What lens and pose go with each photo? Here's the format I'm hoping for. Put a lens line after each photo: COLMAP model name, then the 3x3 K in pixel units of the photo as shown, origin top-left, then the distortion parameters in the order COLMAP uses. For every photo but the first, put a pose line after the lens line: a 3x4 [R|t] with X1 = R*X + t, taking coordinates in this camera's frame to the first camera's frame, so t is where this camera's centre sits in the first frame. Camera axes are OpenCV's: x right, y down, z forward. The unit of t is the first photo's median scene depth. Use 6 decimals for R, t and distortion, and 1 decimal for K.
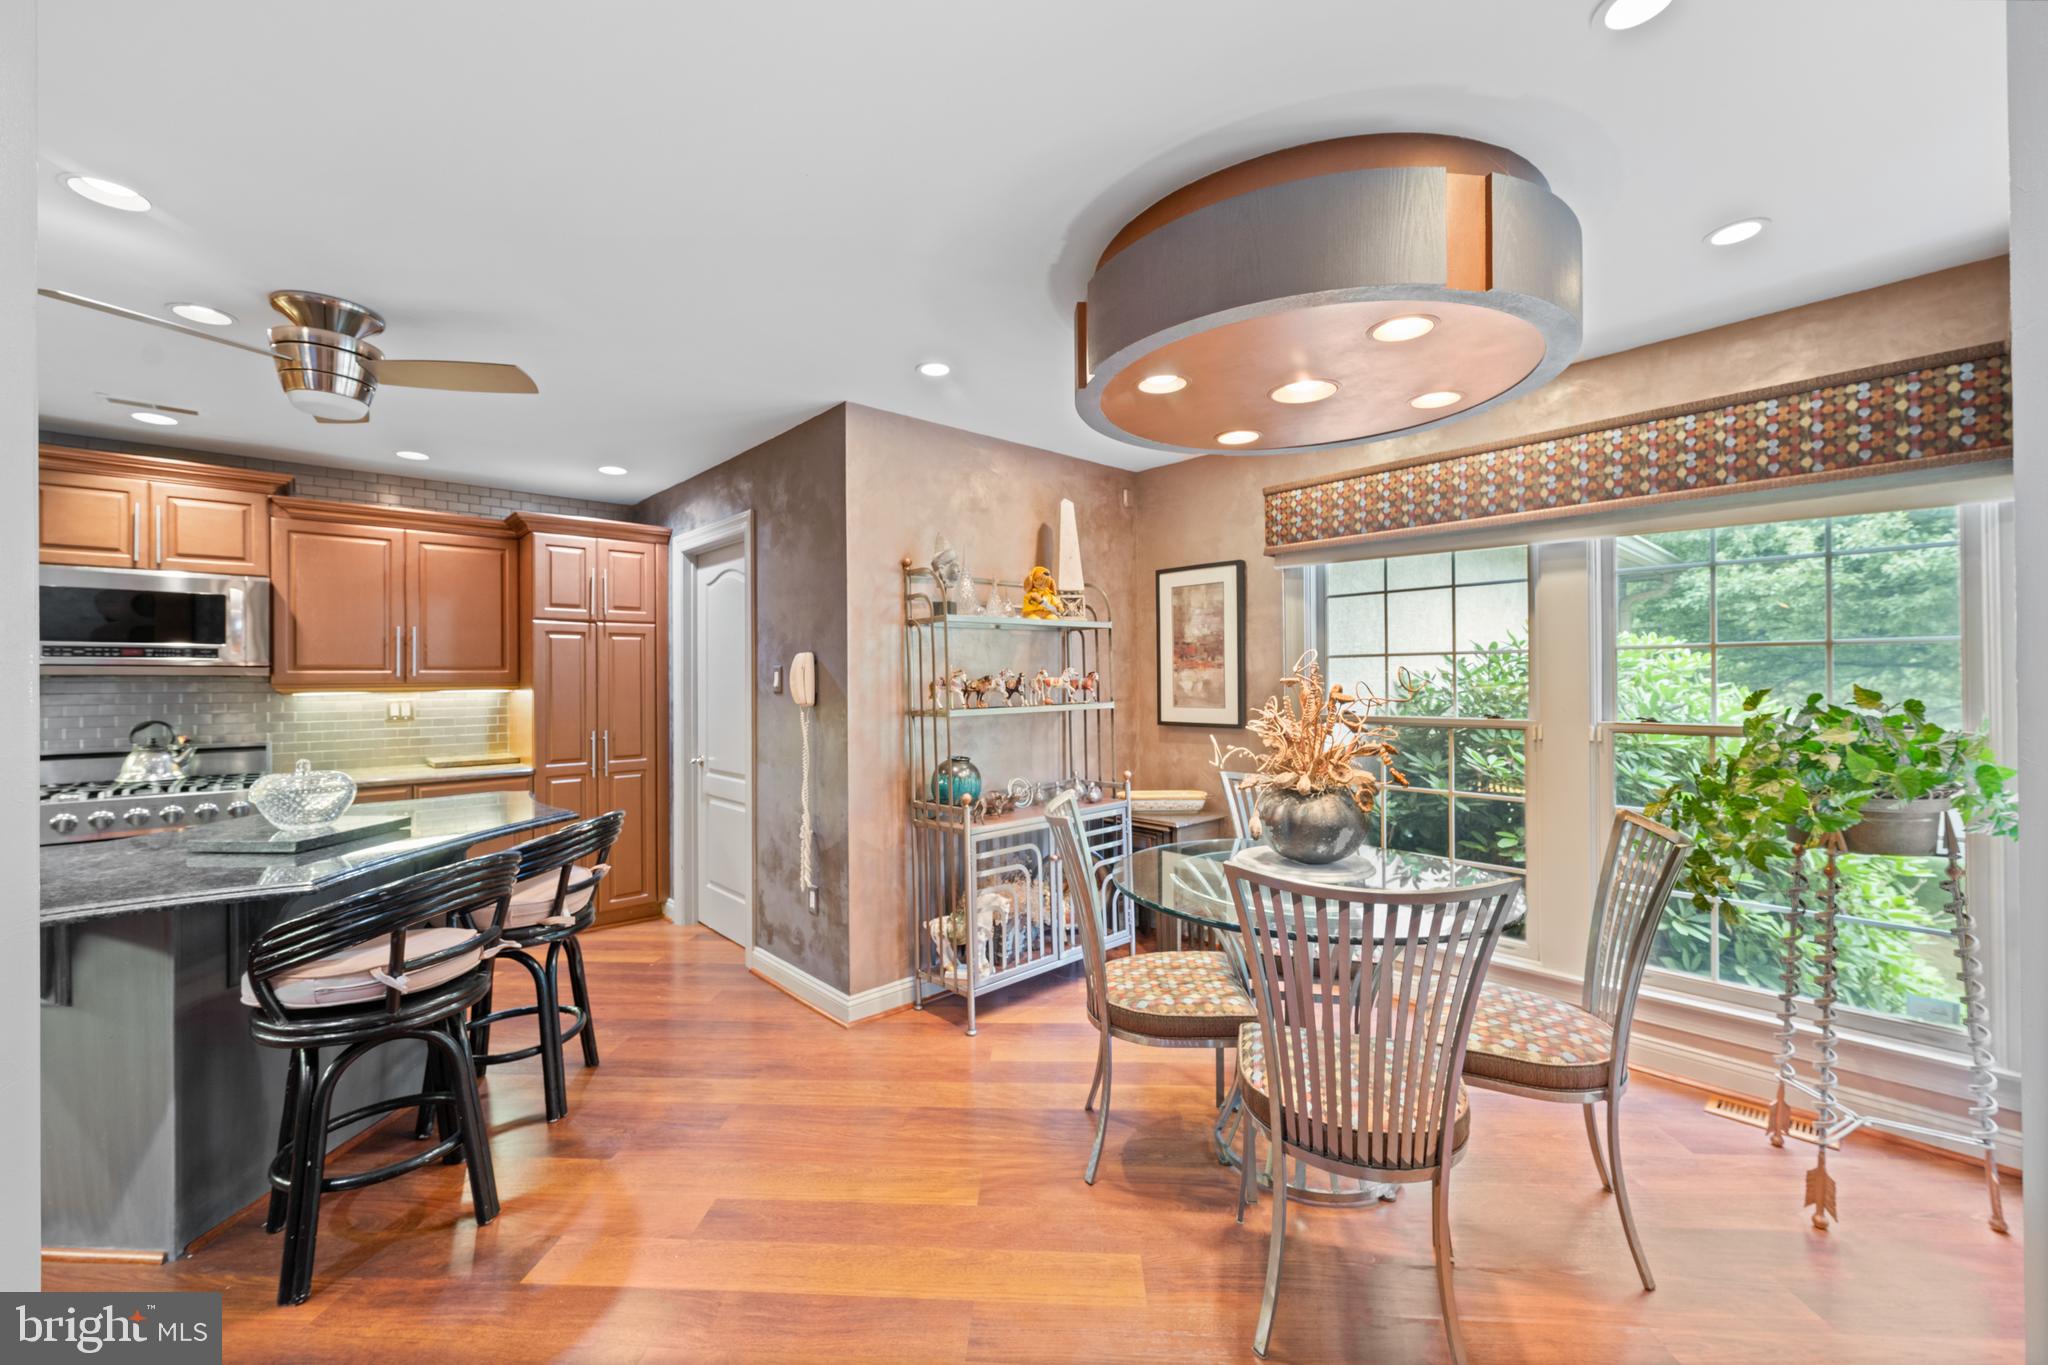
lens RADIAL K [[810.0, 0, 1022.4], [0, 810.0, 676.9], [0, 0, 1]] dist [-0.000920, -0.000081]
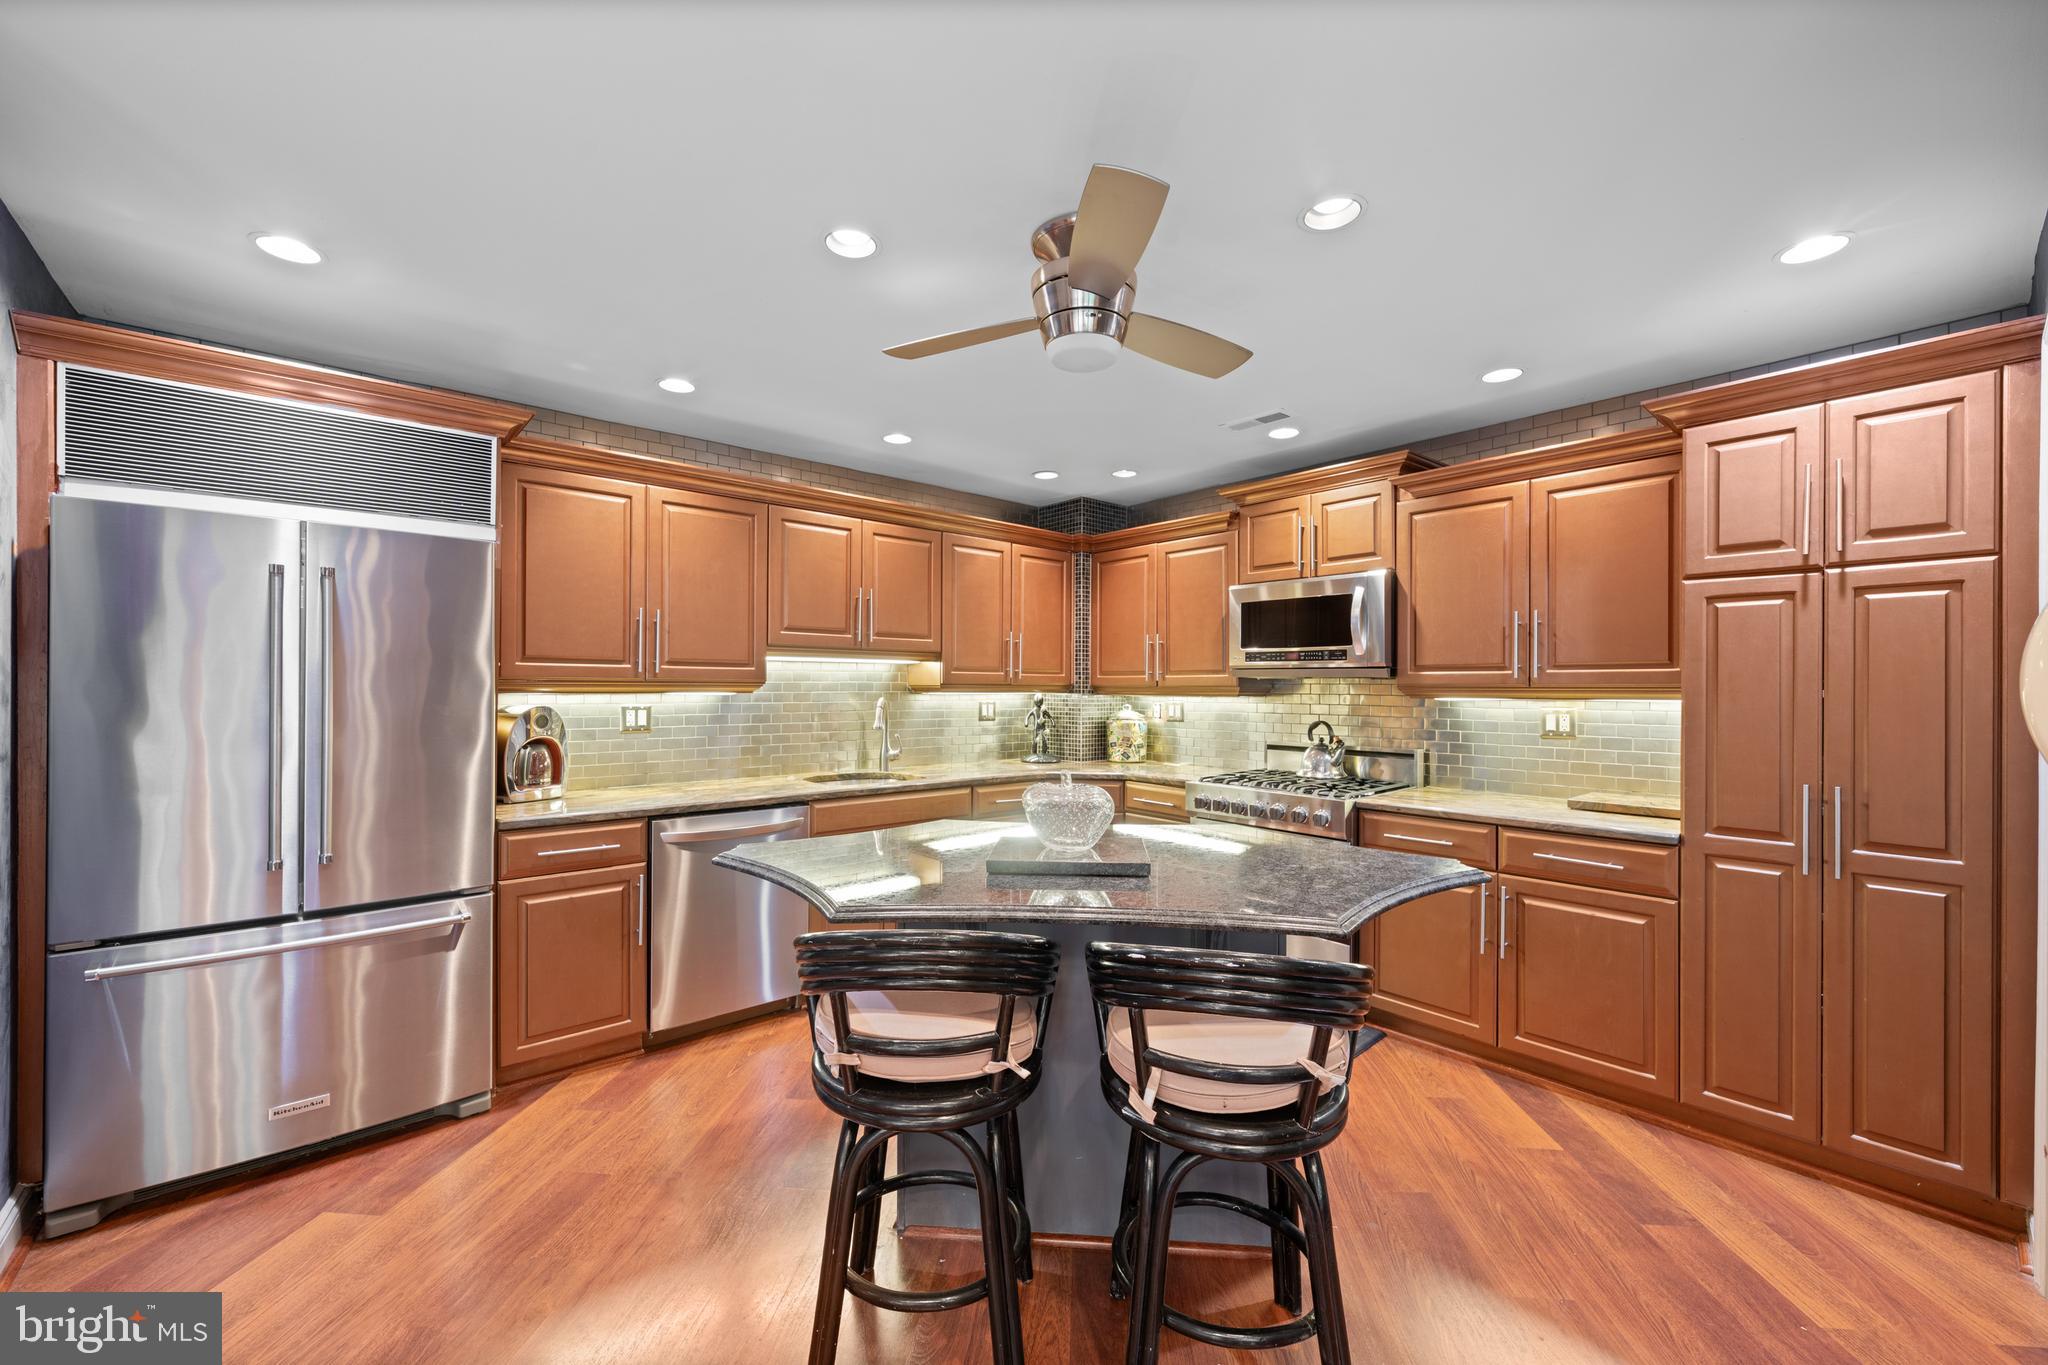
lens RADIAL K [[810.0, 0, 1025.0], [0, 810.0, 687.3], [0, 0, 1]] dist [-0.000920, -0.000081]
pose [[-0.024371, 0.007531, -0.999675, -0.009996], [-0.000449, 0.999971, 0.007544, 0.002604], [0.999703, 0.000633, -0.024367, 0.550723]]
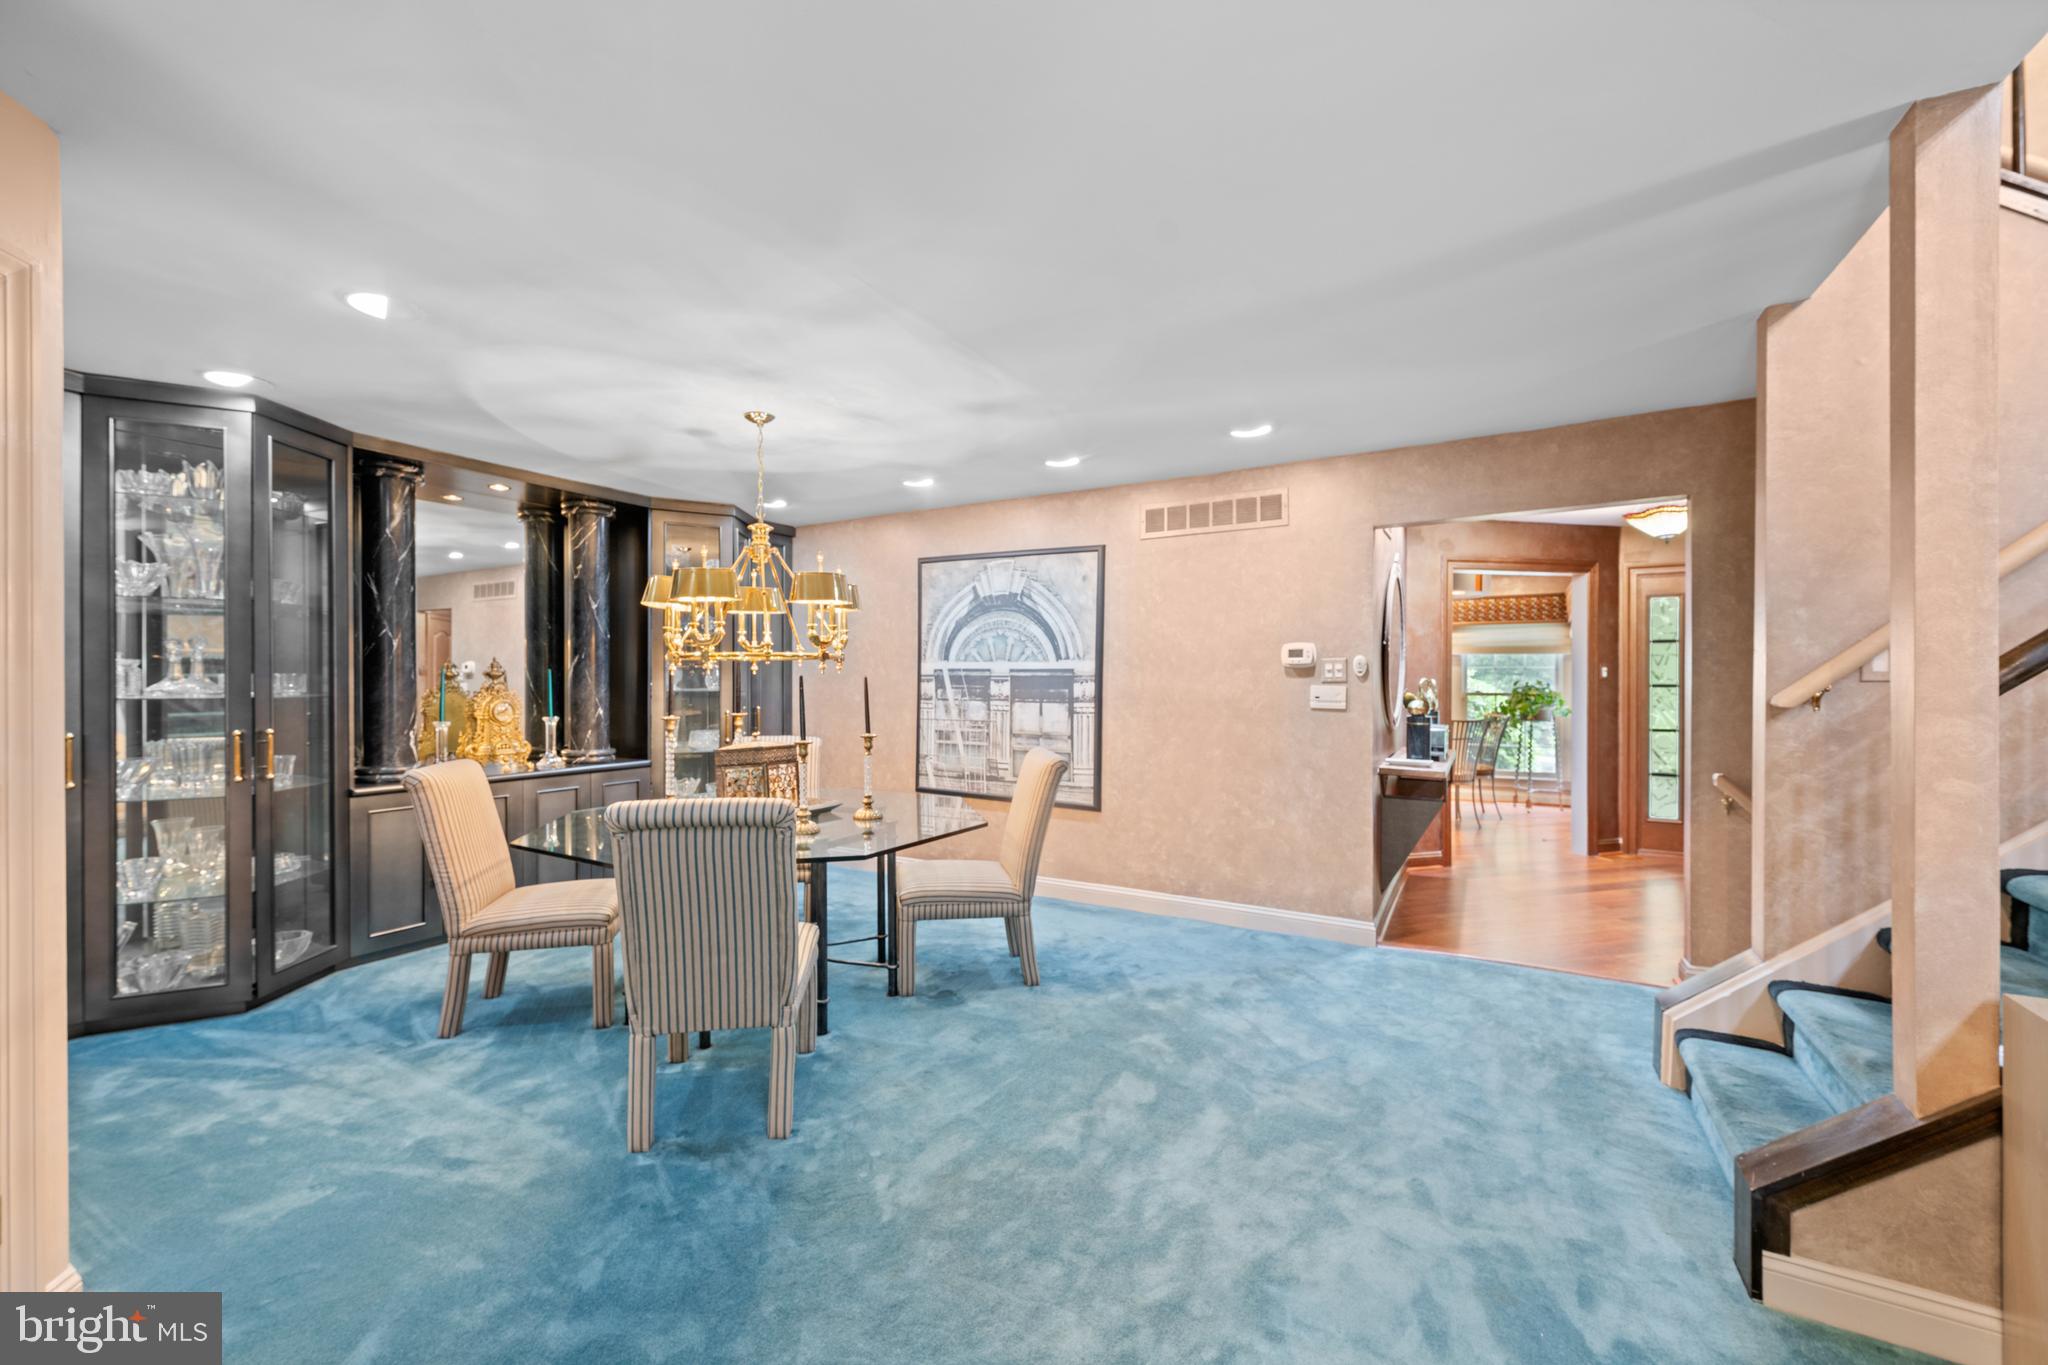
lens RADIAL K [[810.0, 0, 1022.2], [0, 810.0, 683.1], [0, 0, 1]] dist [-0.000920, -0.000081]
pose [[0.954351, 0.002519, 0.298678, -1.415728], [-0.004192, 0.999979, 0.004962, 0.009623], [-0.298659, -0.005988, 0.954341, -1.126146]]
